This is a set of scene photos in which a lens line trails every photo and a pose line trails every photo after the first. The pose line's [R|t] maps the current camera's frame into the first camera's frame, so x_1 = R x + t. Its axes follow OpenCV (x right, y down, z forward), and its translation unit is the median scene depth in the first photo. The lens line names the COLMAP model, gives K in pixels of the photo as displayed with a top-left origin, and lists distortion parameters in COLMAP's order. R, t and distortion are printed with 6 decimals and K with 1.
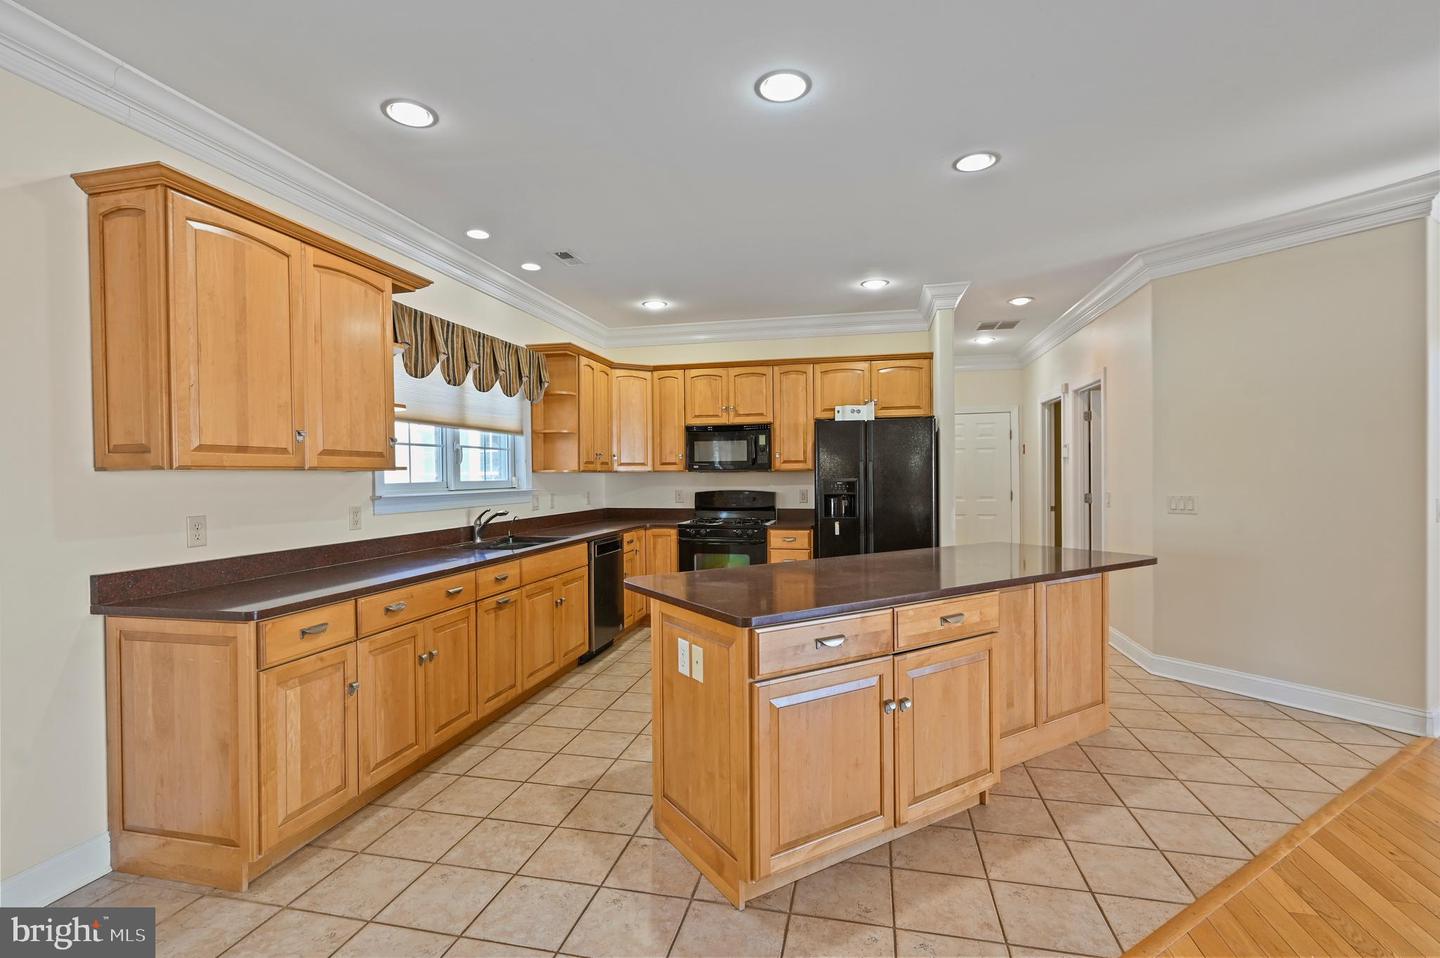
lens RADIAL K [[656.5, 0, 720.0], [0, 656.5, 479.0], [0, 0, 1]] dist [0.002202, 0.000508]
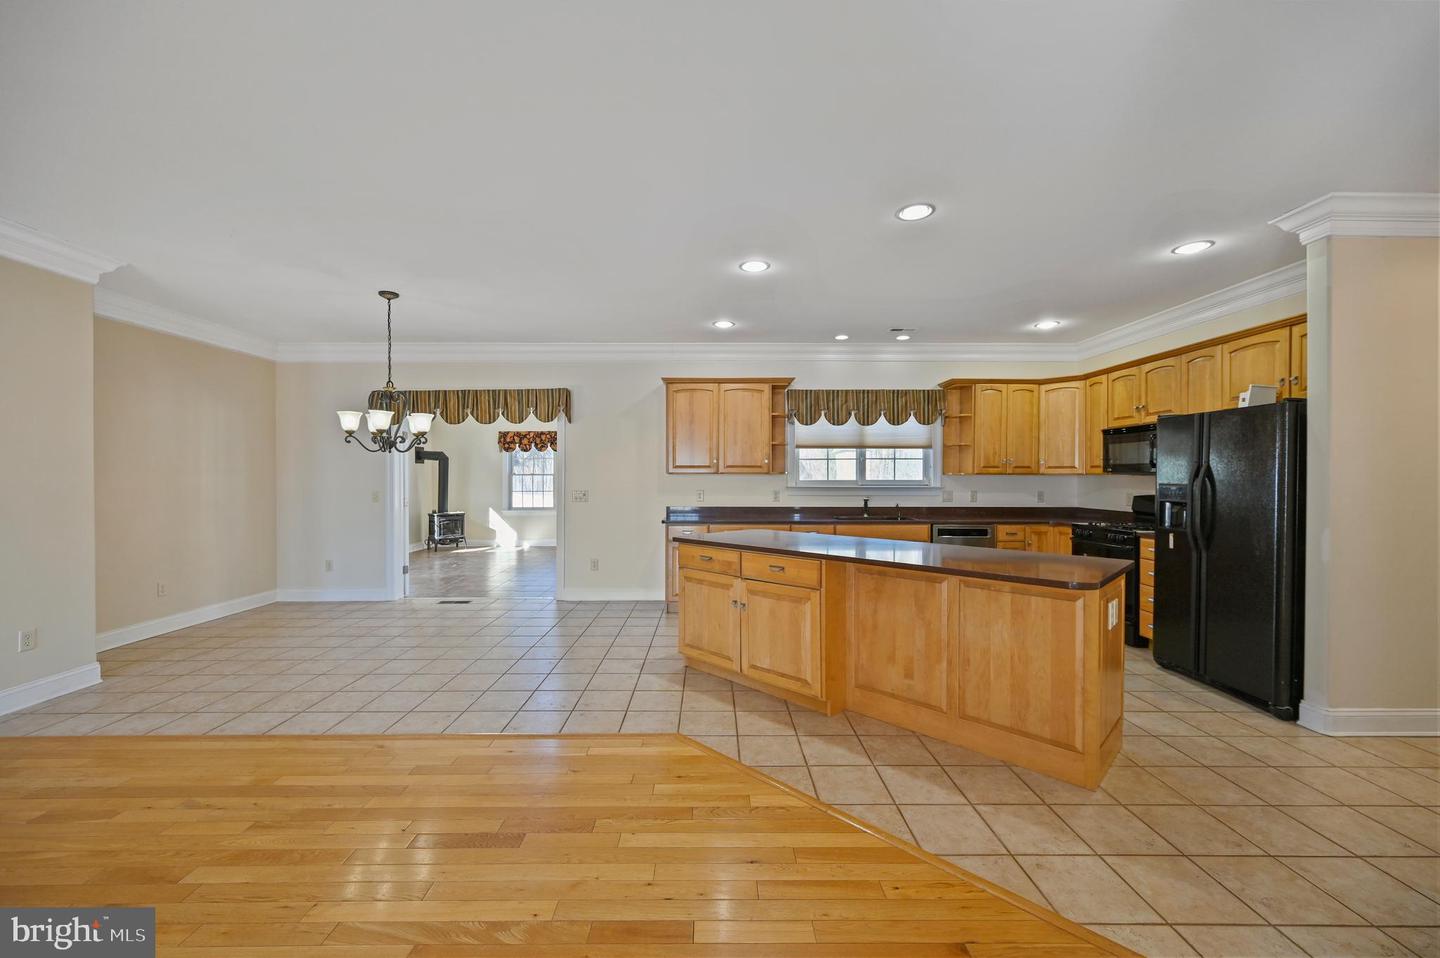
lens RADIAL K [[567.6, 0, 720.0], [0, 567.6, 479.0], [0, 0, 1]] dist [-0.000339, 0.000055]
pose [[0.243357, 0.014069, -0.969835, 0.790918], [-0.009801, 0.999879, 0.012046, -0.010215], [0.969887, 0.006574, 0.243466, 0.252549]]
